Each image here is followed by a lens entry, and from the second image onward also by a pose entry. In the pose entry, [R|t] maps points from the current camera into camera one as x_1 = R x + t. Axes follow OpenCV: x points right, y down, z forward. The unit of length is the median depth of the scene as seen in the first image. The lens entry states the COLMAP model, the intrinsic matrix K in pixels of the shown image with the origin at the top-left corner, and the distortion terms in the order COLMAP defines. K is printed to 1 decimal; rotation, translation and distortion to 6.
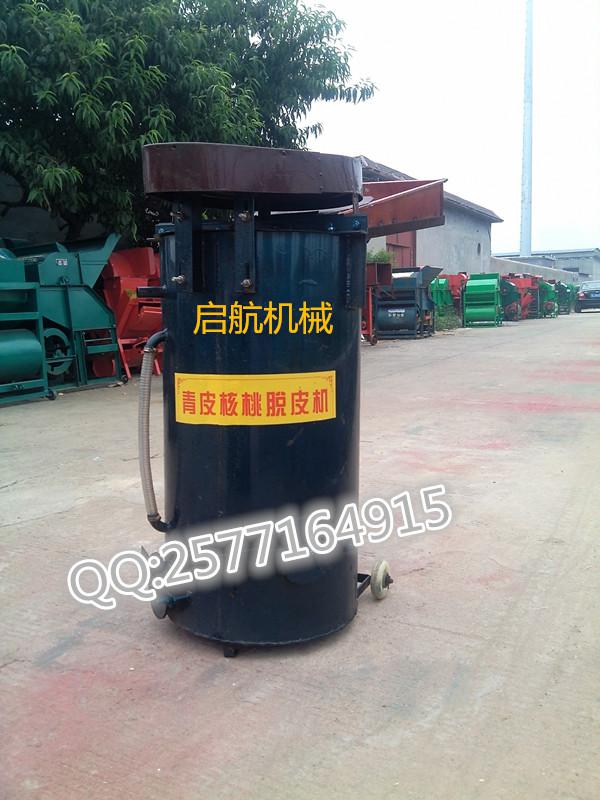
lens RADIAL K [[744.2, 0, 300.0], [0, 744.2, 400.0], [0, 0, 1]] dist [0.084146, -0.181291]
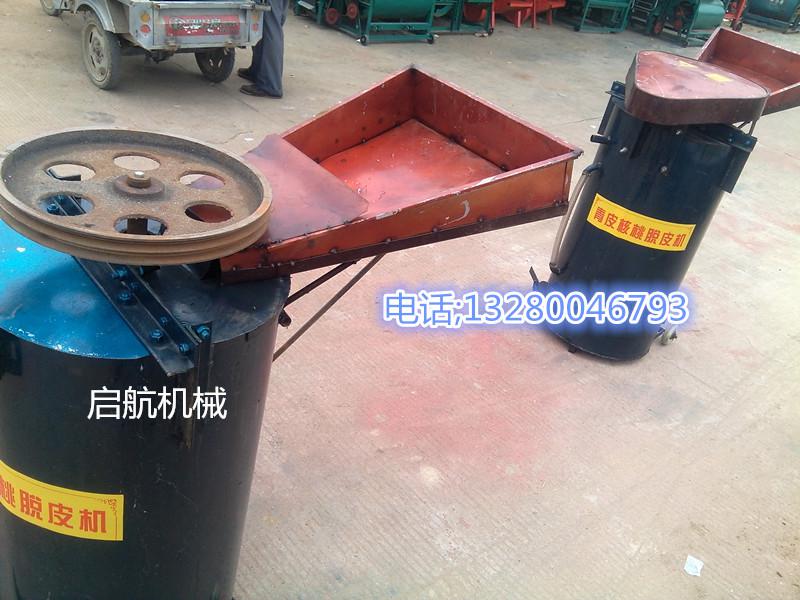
lens RADIAL K [[744.2, 0, 399.5], [0, 744.2, 302.1], [0, 0, 1]] dist [0.084146, -0.181291]
pose [[0.928921, 0.331536, -0.164893, -0.227891], [-0.244865, 0.884068, 0.398078, -0.386207], [0.277754, -0.329406, 0.902410, -0.707026]]
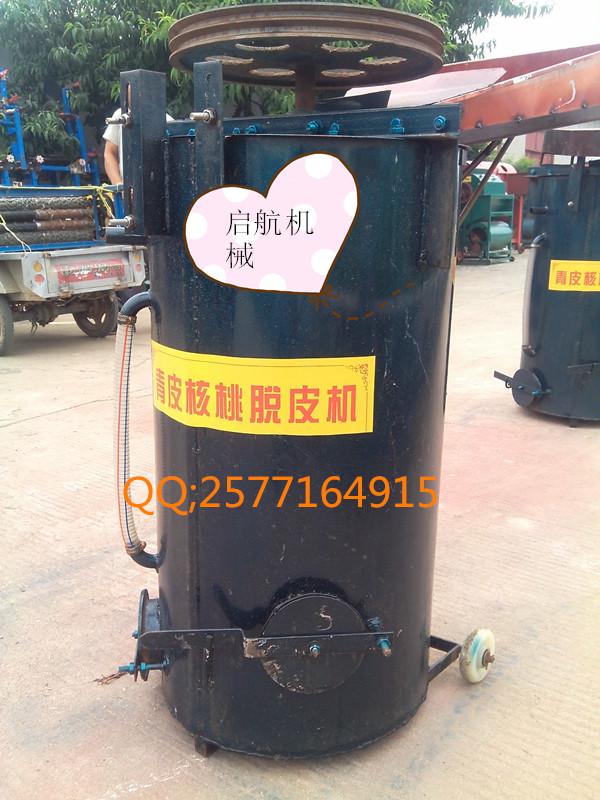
lens RADIAL K [[744.2, 0, 300.0], [0, 744.2, 400.0], [0, 0, 1]] dist [0.084146, -0.181291]
pose [[0.990791, 0.046070, -0.127324, -0.517656], [-0.031363, 0.992848, 0.115189, 0.103848], [0.131721, -0.110135, 0.985150, -0.808509]]
